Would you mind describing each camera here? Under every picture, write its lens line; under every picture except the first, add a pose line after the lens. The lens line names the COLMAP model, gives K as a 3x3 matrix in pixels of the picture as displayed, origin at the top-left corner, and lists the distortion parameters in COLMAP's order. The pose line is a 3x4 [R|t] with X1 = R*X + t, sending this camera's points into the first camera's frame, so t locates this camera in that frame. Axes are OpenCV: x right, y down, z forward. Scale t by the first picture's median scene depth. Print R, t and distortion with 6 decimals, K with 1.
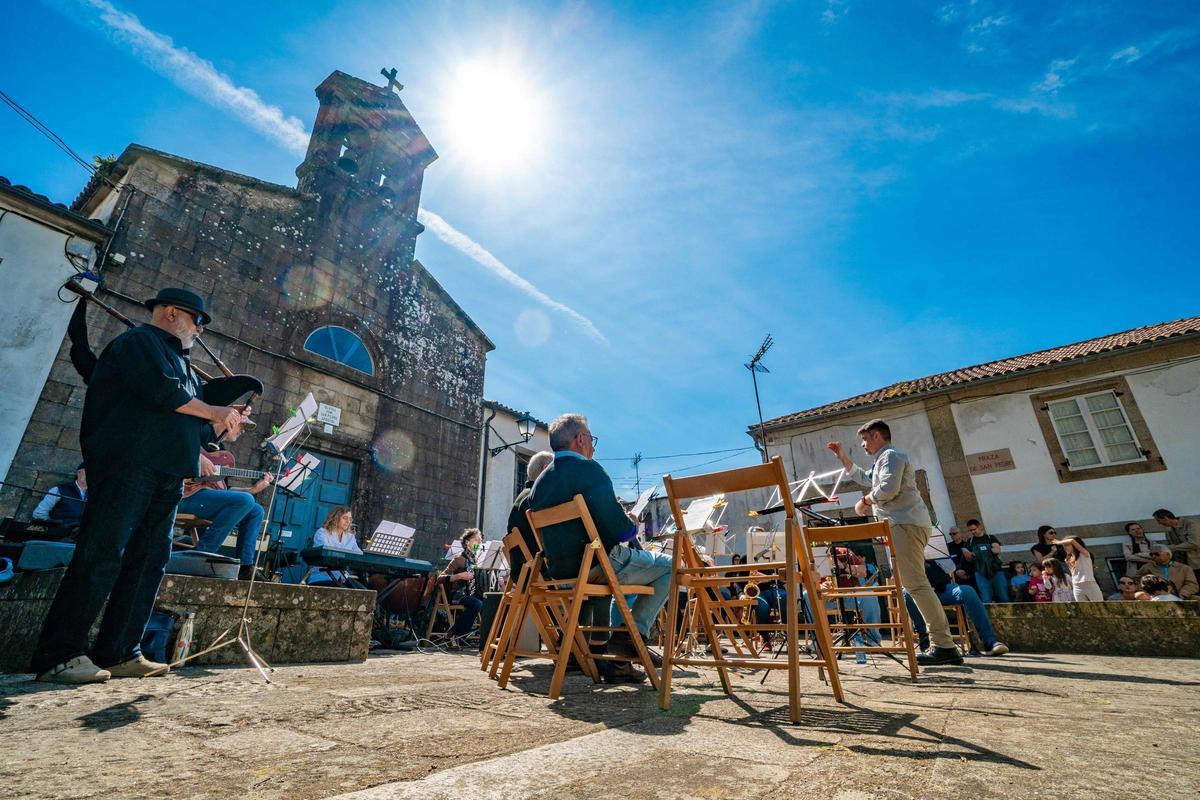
lens RADIAL K [[528.3, 0, 593.6], [0, 528.3, 398.9], [0, 0, 1]] dist [-0.064579, 0.022906]
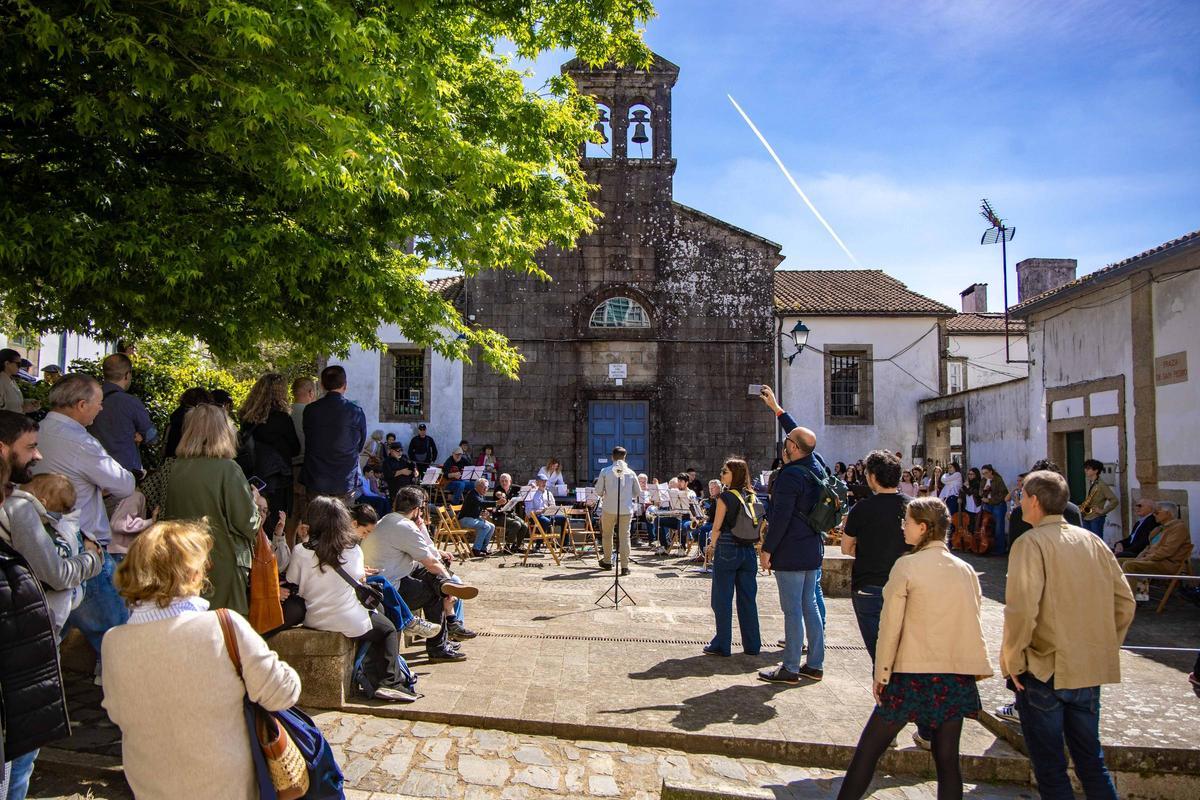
lens RADIAL K [[942.1, 0, 613.4], [0, 942.1, 406.7], [0, 0, 1]] dist [-0.067116, 0.012068]
pose [[0.571534, -0.032239, -0.819945, 1.393424], [0.299351, 0.938557, 0.171757, -0.288308], [0.764027, -0.343616, 0.546068, -0.338165]]
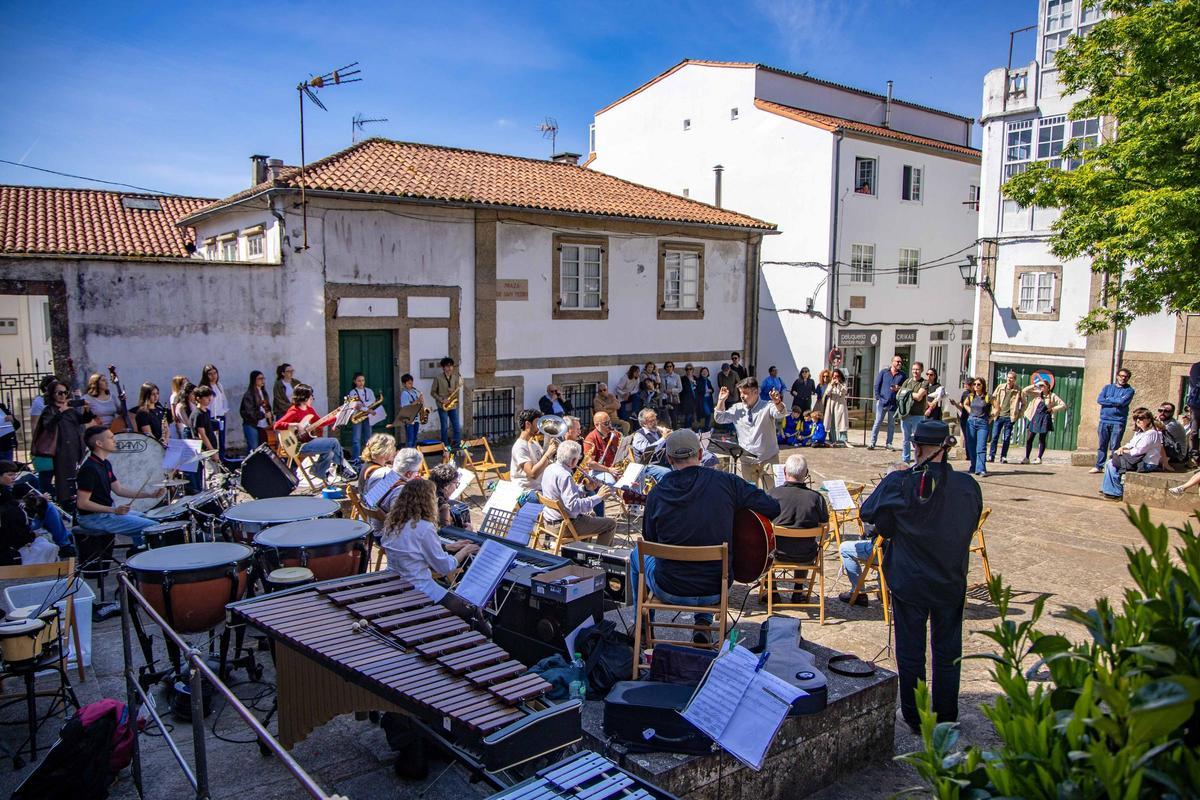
lens RADIAL K [[837.5, 0, 599.9], [0, 837.5, 416.1], [0, 0, 1]] dist [-0.080198, 0.047449]
pose [[0.310846, -0.100406, 0.945142, -0.743044], [-0.386004, 0.895369, 0.222071, -0.085716], [-0.868548, -0.433858, 0.239565, 0.347035]]
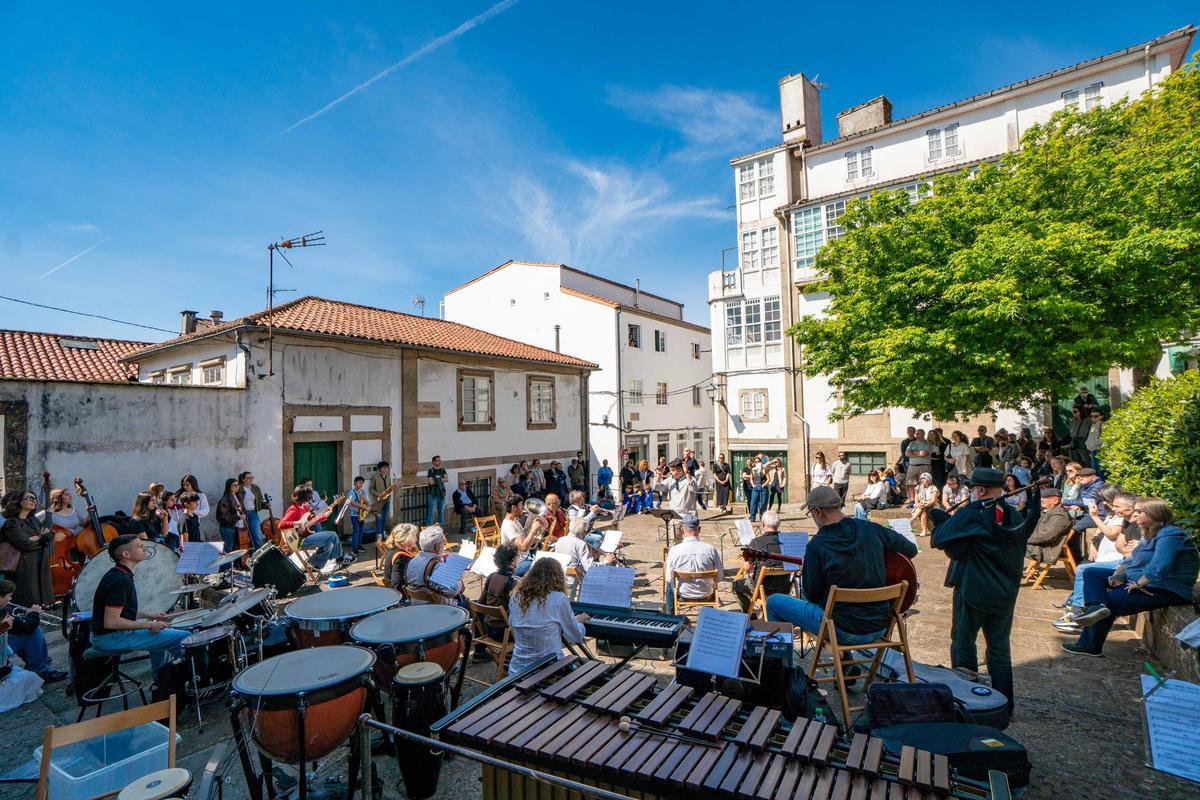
lens RADIAL K [[556.0, 0, 587.4], [0, 556.0, 403.6], [0, 0, 1]] dist [-0.038153, 0.008489]
pose [[0.014992, 0.063687, 0.997857, -0.653158], [-0.369737, 0.927586, -0.053647, 0.033321], [-0.929015, -0.368141, 0.037454, 0.565425]]
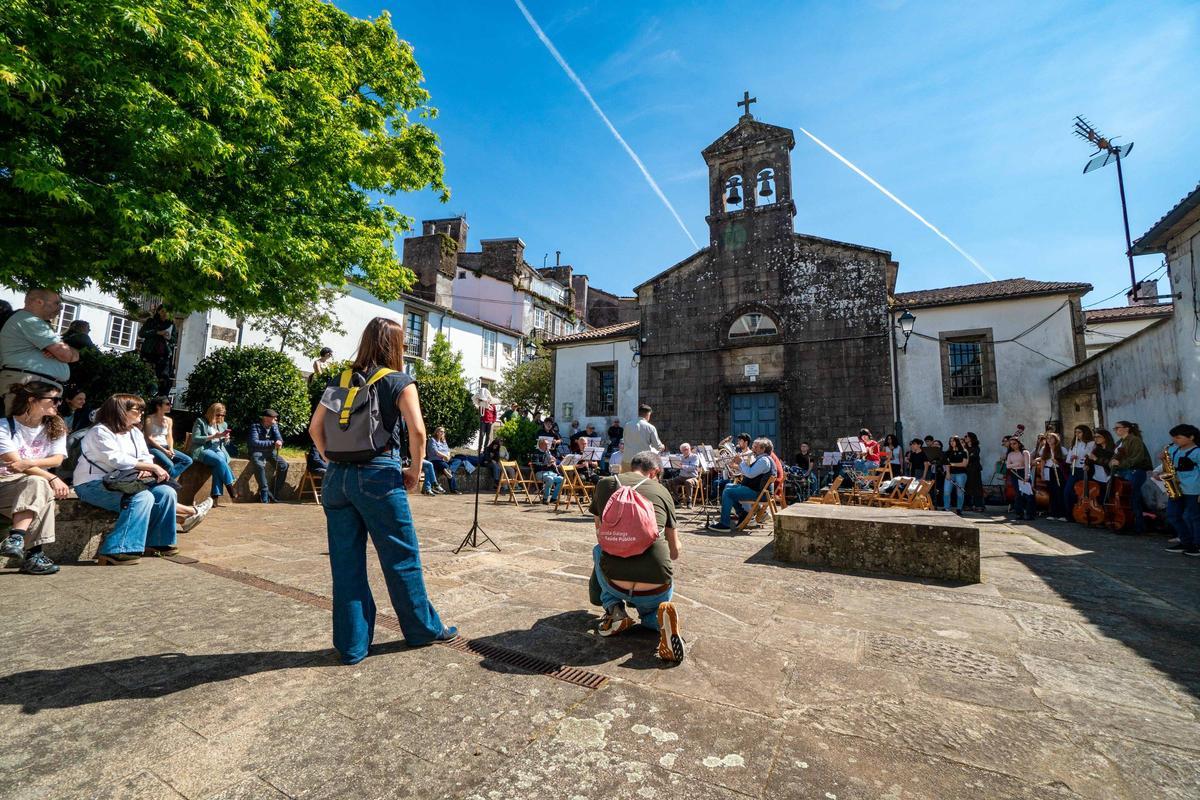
lens RADIAL K [[531.4, 0, 591.1], [0, 531.4, 400.1], [0, 0, 1]] dist [-0.058424, 0.012637]
pose [[0.097258, -0.104098, -0.989800, 1.078261], [0.362035, 0.930084, -0.062244, 0.036994], [0.927077, -0.352288, 0.128145, 0.253494]]
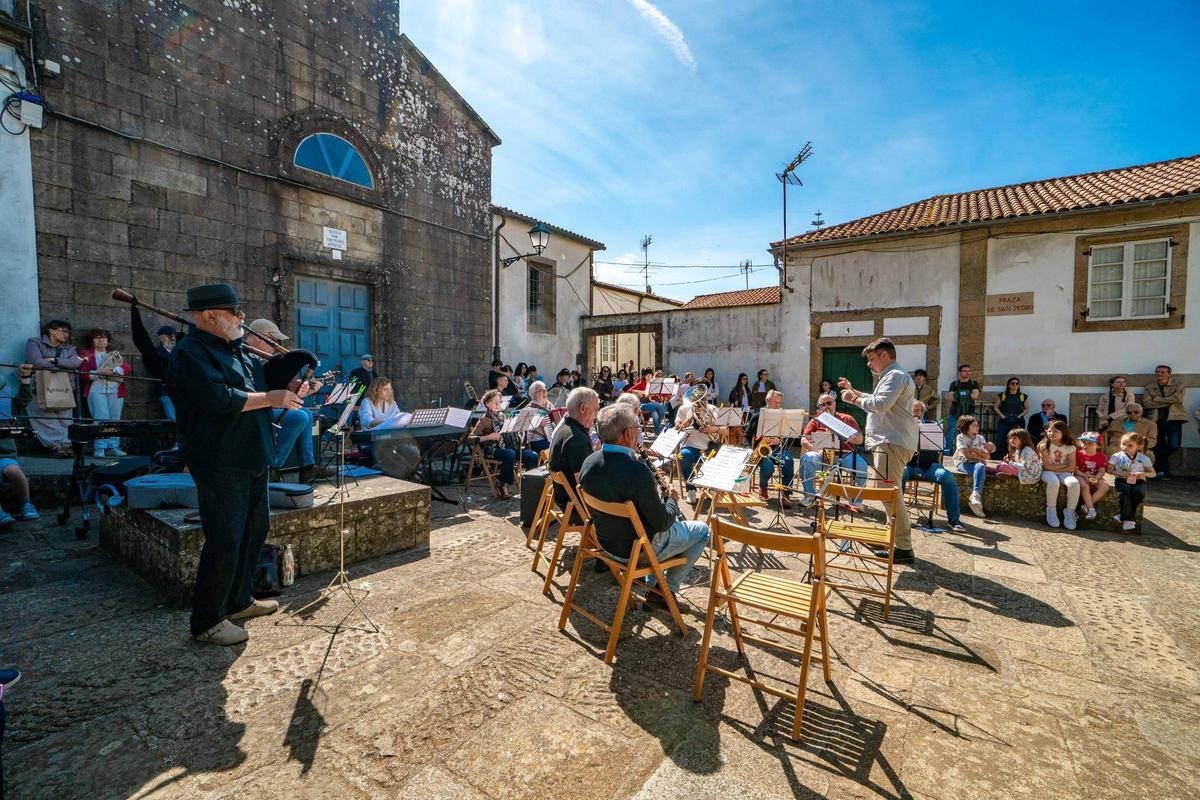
lens RADIAL K [[528.3, 0, 594.6], [0, 528.3, 400.7], [0, 0, 1]] dist [-0.064579, 0.022906]
pose [[0.999730, 0.023233, 0.000503, -0.024884], [-0.021217, 0.903727, 0.427582, -0.112761], [0.009479, -0.427478, 0.903976, 0.019353]]
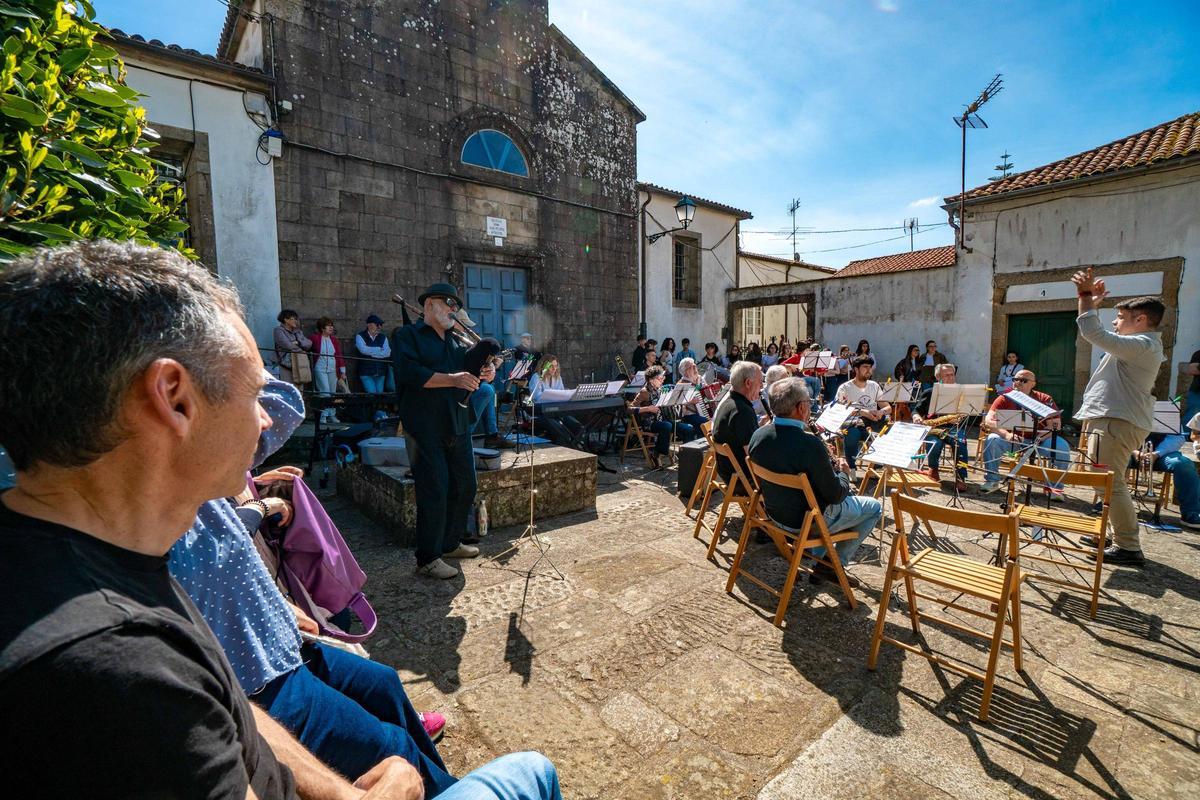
lens RADIAL K [[528.3, 0, 591.1], [0, 528.3, 400.0], [0, 0, 1]] dist [-0.064579, 0.022906]
pose [[0.964755, 0.031631, -0.261240, -0.041653], [0.095436, 0.883104, 0.459369, -0.121756], [0.245233, -0.468111, 0.848960, -0.000356]]
